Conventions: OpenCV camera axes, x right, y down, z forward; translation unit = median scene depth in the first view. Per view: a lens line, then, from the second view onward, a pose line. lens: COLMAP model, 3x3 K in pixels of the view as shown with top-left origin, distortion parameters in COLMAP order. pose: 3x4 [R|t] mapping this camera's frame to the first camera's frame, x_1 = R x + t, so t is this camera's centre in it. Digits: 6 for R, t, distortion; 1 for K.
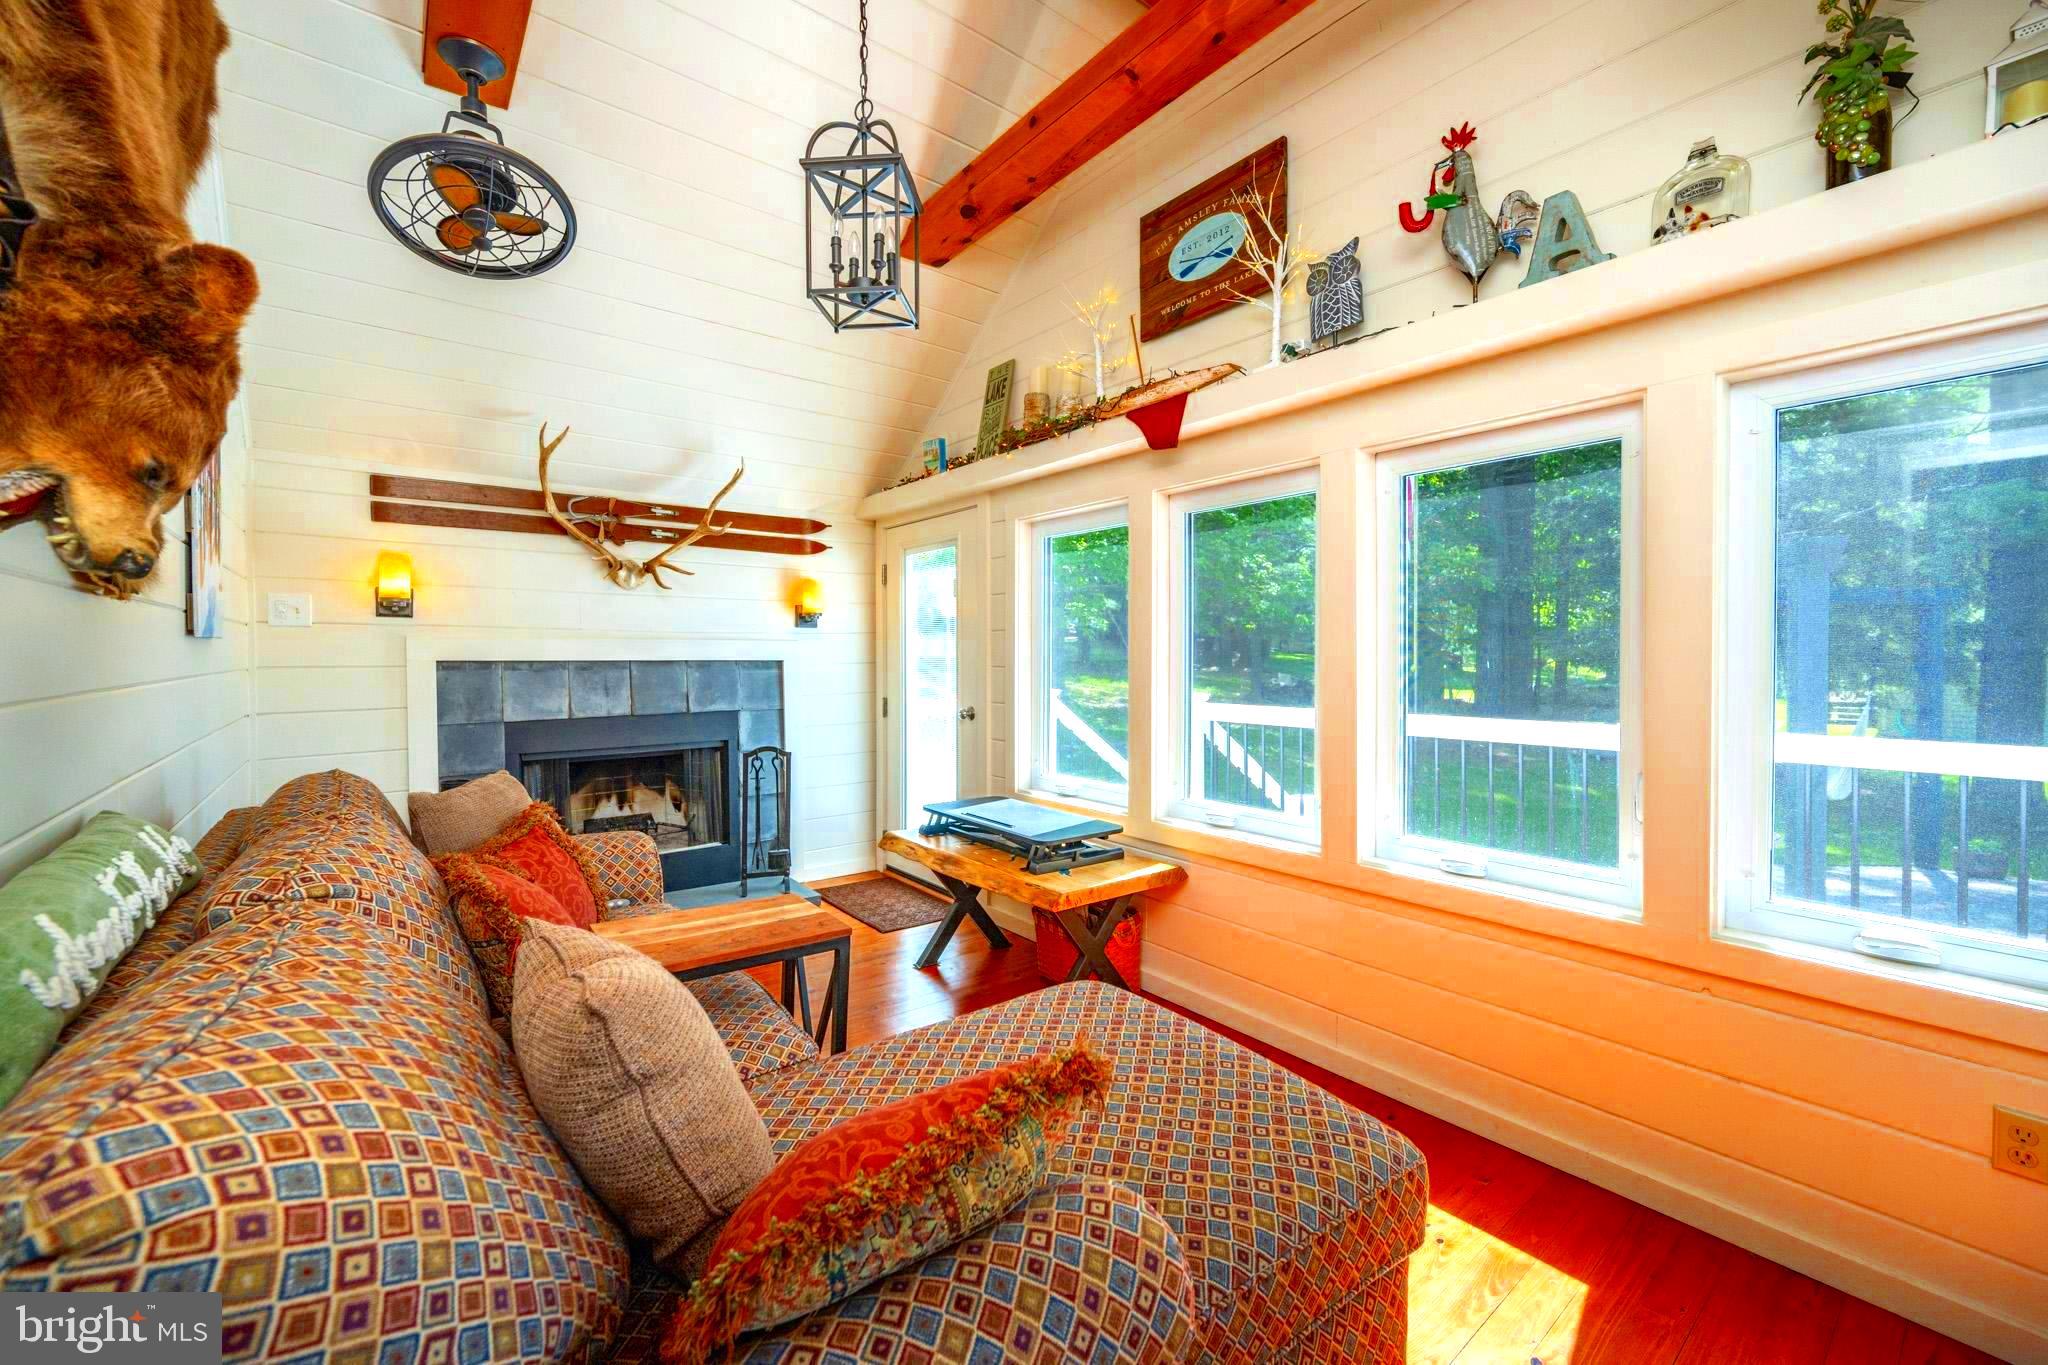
lens RADIAL K [[836.2, 0, 1019.0], [0, 836.2, 662.6], [0, 0, 1]] dist [-0.000386, -0.000054]
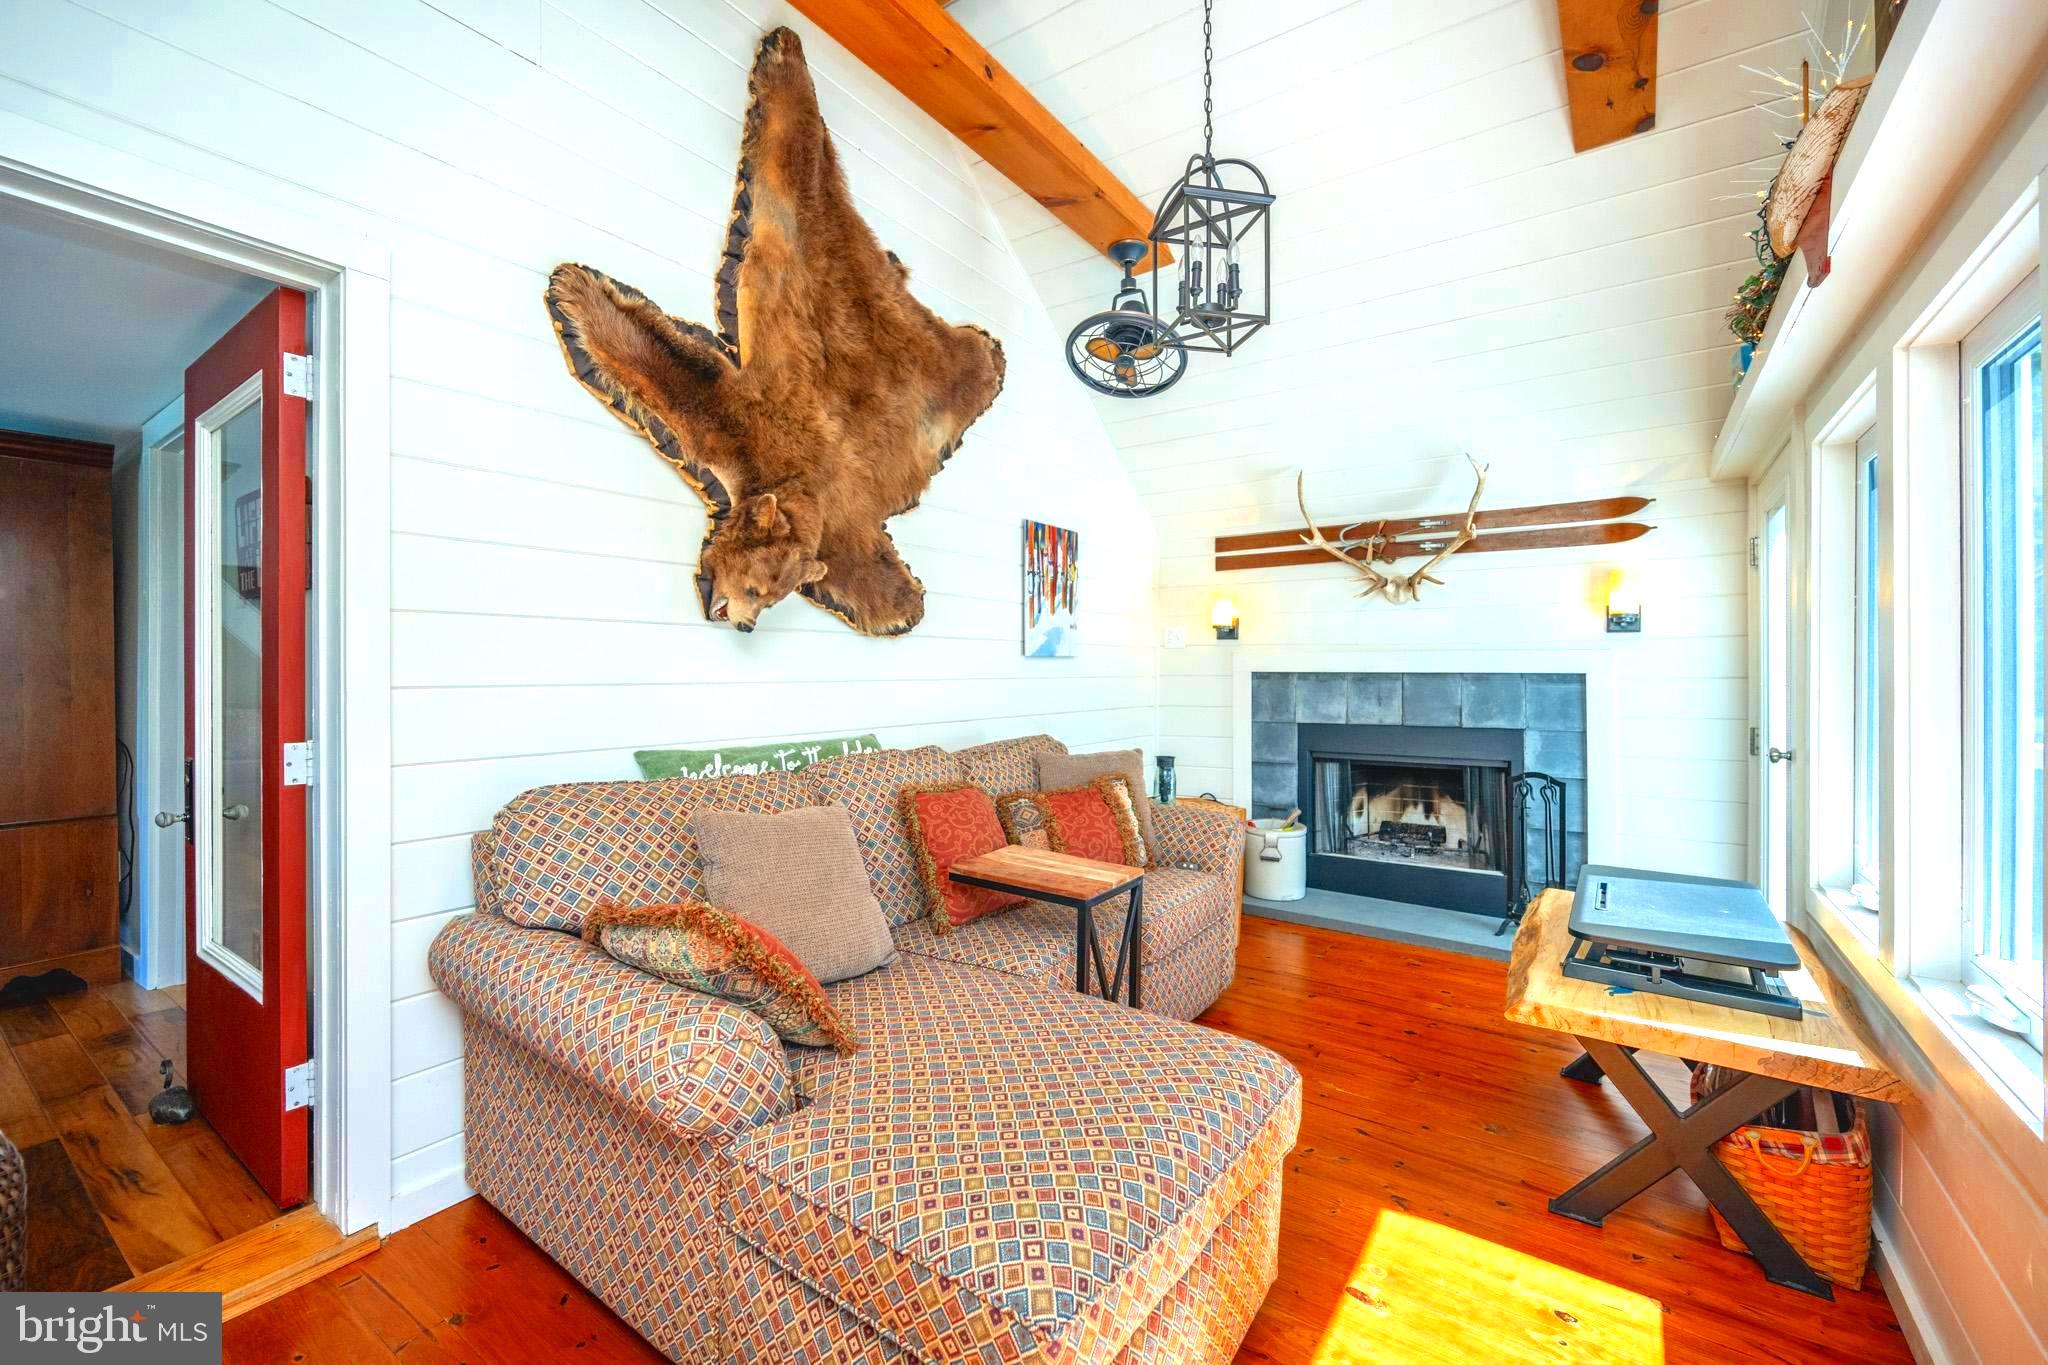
lens RADIAL K [[836.2, 0, 1019.0], [0, 836.2, 662.6], [0, 0, 1]] dist [-0.000386, -0.000054]
pose [[0.291140, -0.007634, -0.956650, 0.395984], [-0.009210, 0.999899, -0.010783, 0.000847], [0.956636, 0.011950, 0.291040, 0.247097]]
